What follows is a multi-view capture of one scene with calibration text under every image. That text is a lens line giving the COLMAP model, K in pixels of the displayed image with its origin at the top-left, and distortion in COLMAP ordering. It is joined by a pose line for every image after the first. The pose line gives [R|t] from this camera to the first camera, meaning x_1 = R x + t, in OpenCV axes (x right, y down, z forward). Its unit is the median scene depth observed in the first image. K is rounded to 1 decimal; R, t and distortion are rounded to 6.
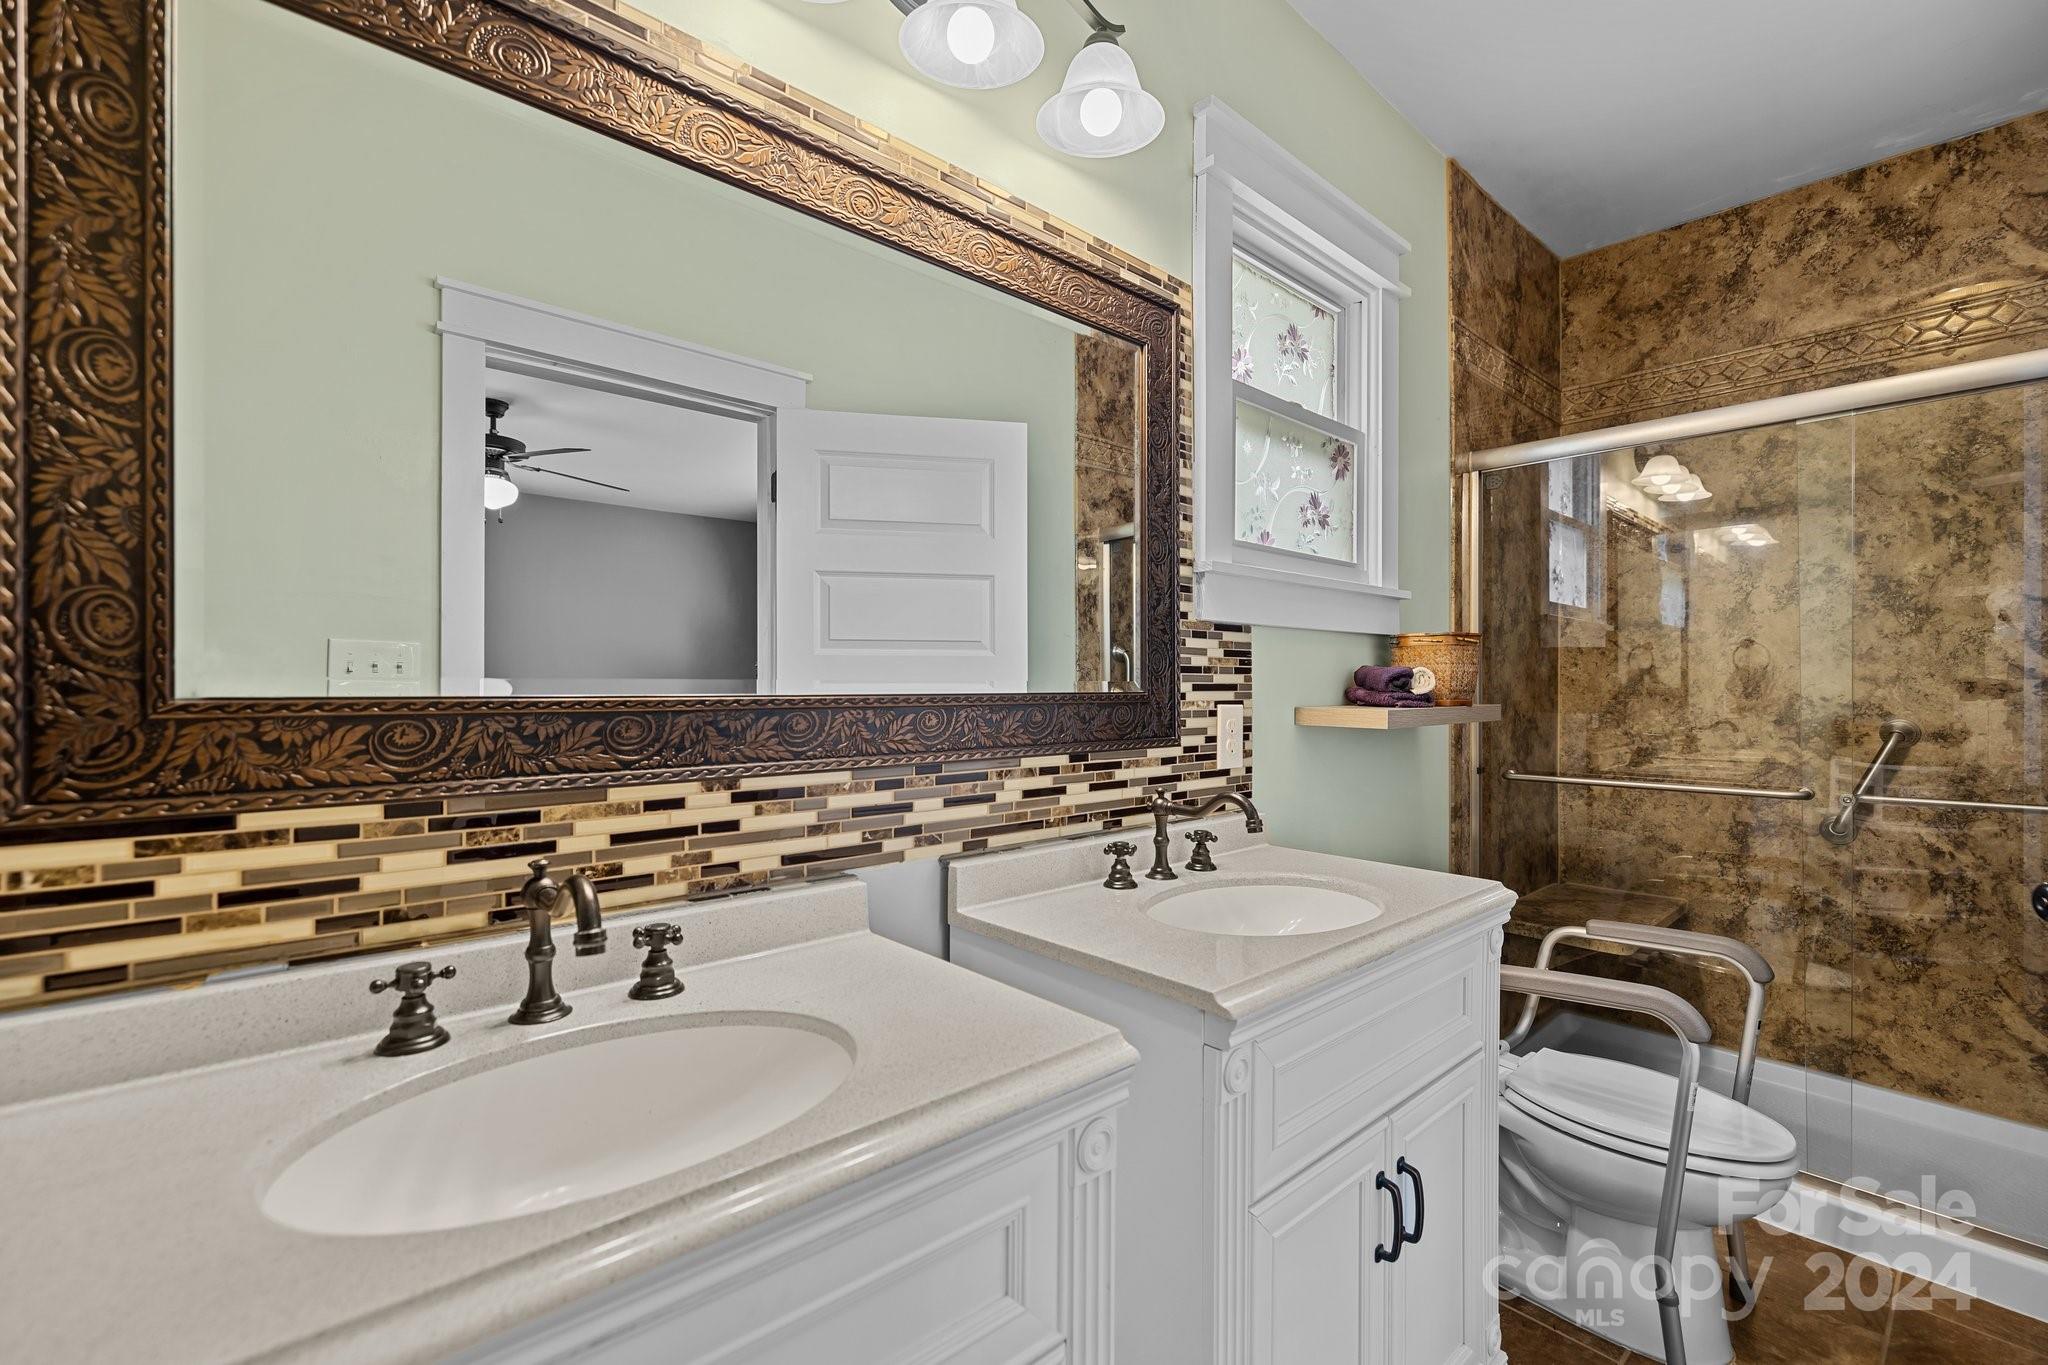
lens RADIAL K [[868.5, 0, 1014.4], [0, 868.5, 688.8], [0, 0, 1]] dist [0.001519, -0.000029]
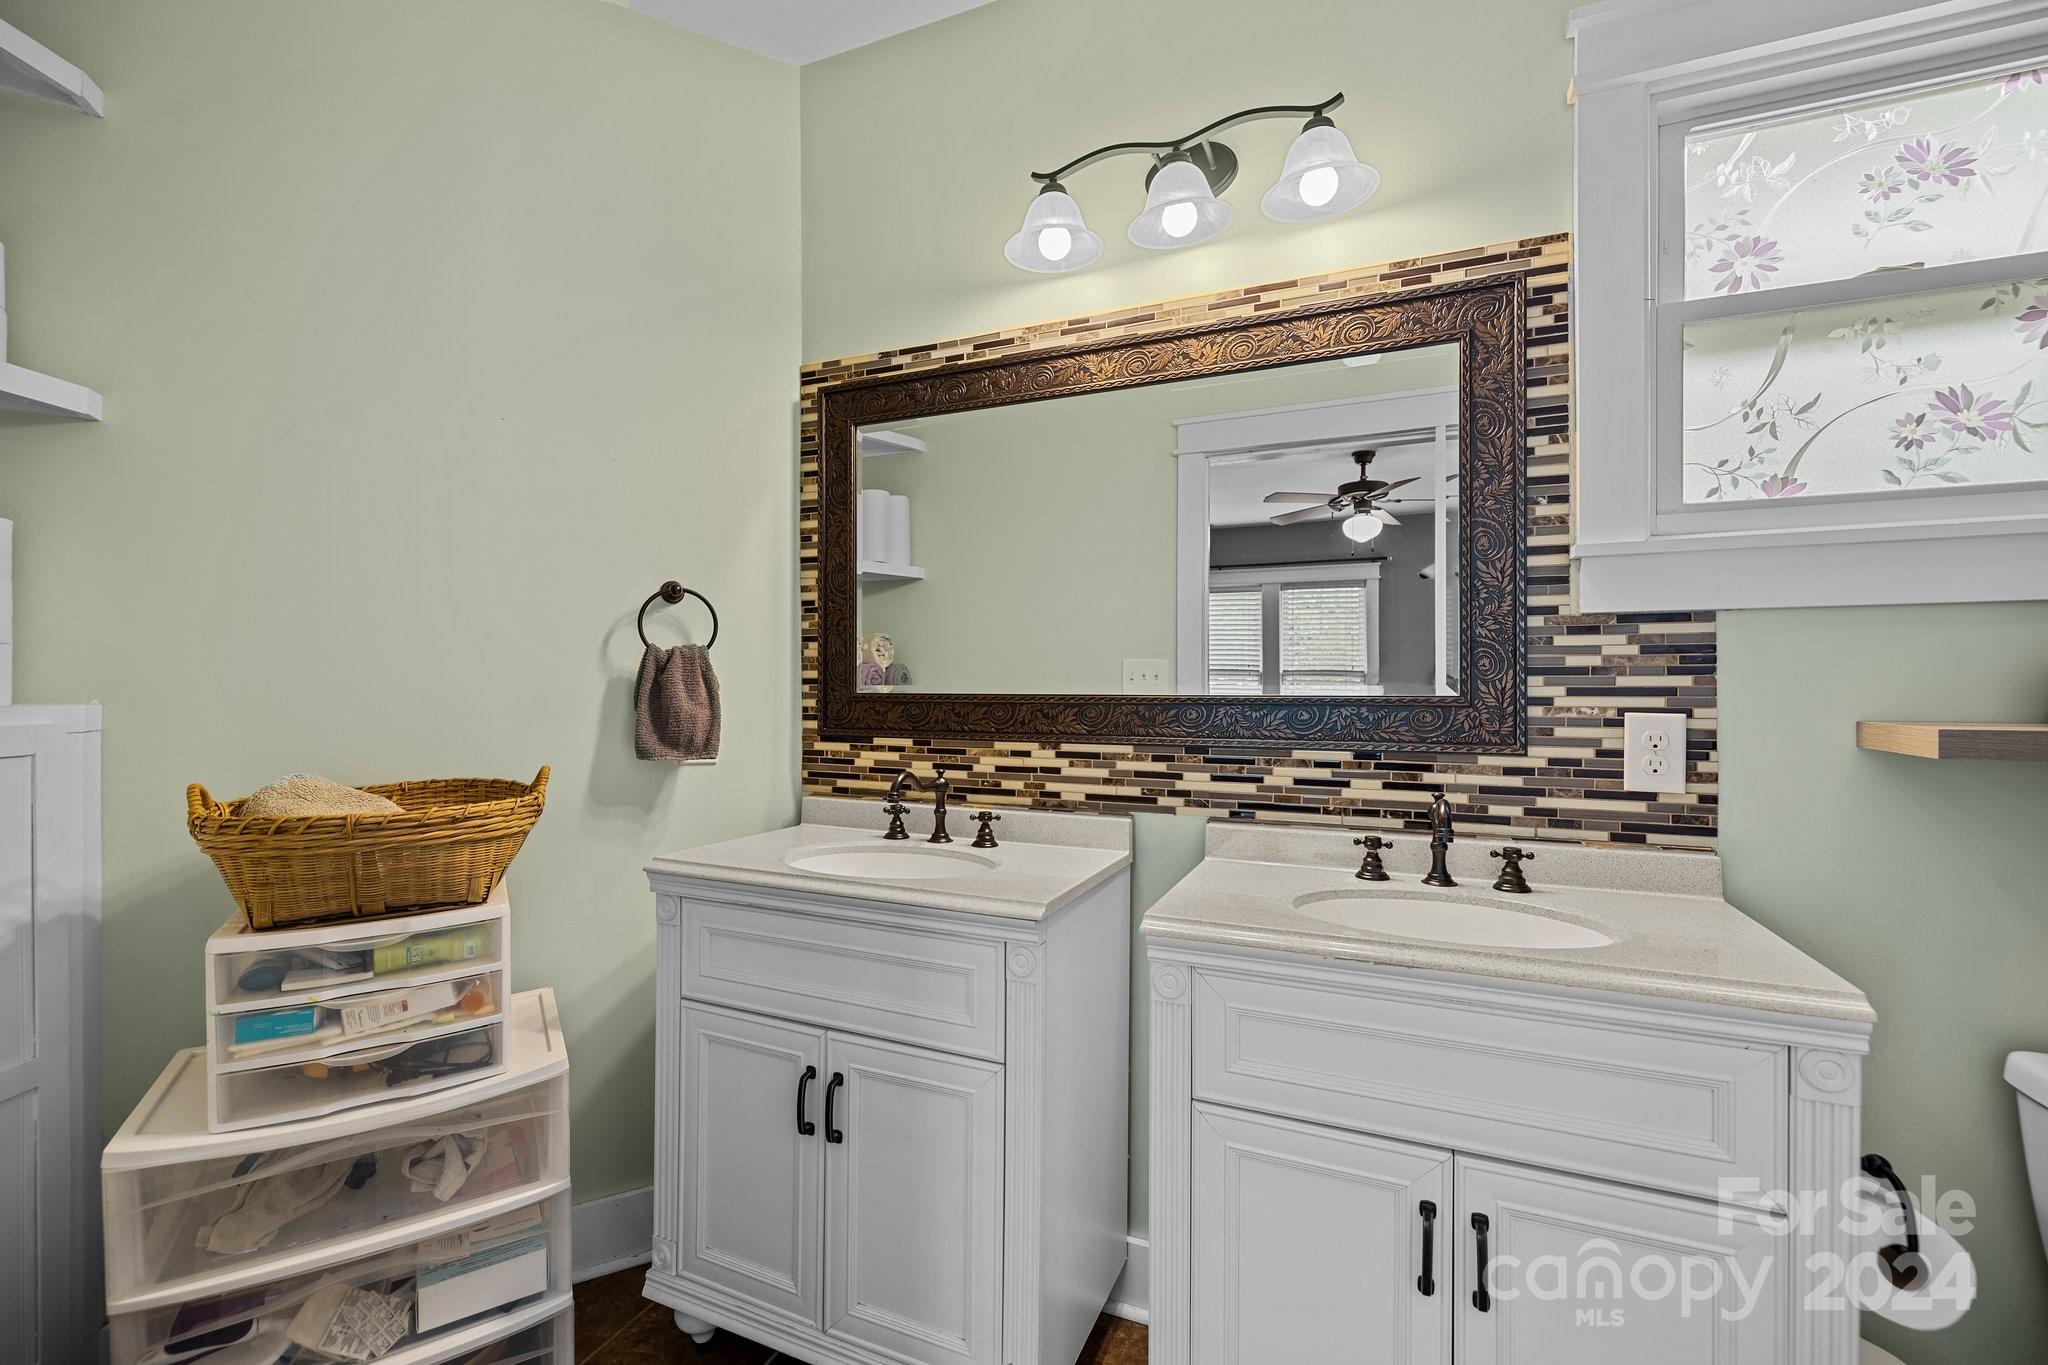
lens RADIAL K [[868.5, 0, 1014.4], [0, 868.5, 688.8], [0, 0, 1]] dist [0.001519, -0.000029]
pose [[0.425214, 0.001213, -0.905092, 0.940335], [-0.003646, 0.999993, -0.000372, -0.002446], [0.905085, 0.003458, 0.425216, 0.154753]]
